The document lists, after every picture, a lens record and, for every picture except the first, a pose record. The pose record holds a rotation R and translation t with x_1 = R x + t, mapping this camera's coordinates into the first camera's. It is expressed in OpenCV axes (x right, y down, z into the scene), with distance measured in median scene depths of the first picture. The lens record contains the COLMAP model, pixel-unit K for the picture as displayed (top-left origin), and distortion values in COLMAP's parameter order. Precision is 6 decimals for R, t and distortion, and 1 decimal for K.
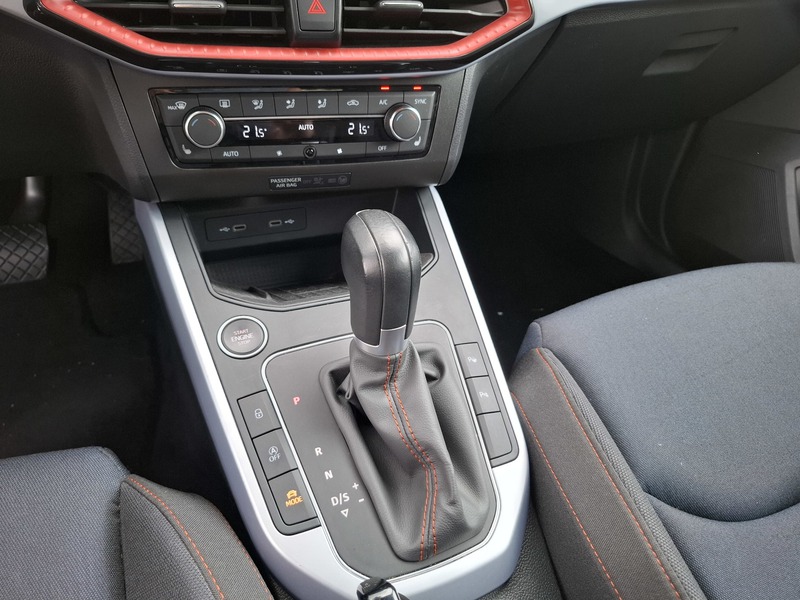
lens RADIAL K [[547.0, 0, 406.8], [0, 547.0, 303.9], [0, 0, 1]] dist [0.006251, -0.004274]
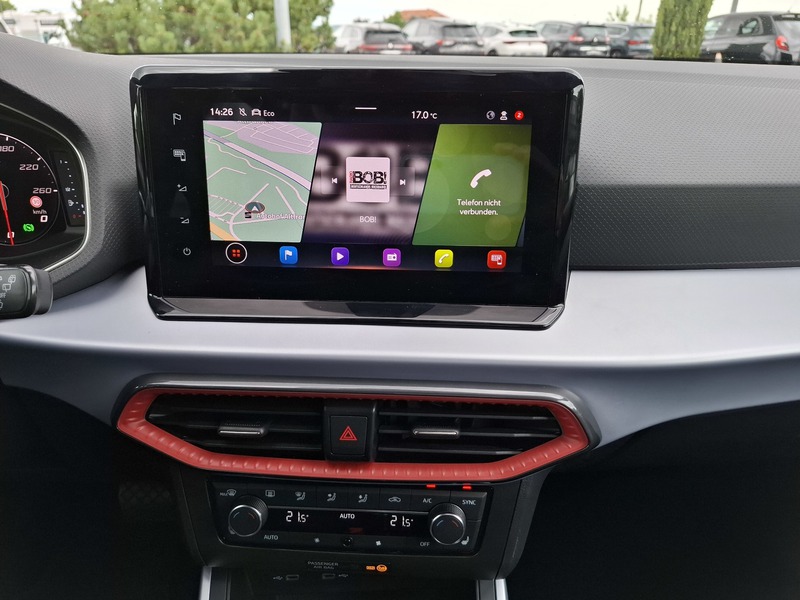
lens RADIAL K [[547.0, 0, 406.8], [0, 547.0, 303.9], [0, 0, 1]] dist [0.006251, -0.004274]
pose [[0.931762, 0.056699, -0.358614, 0.252937], [-0.151612, 0.958252, -0.242417, -0.475345], [0.329898, 0.280245, 0.901460, 0.039694]]
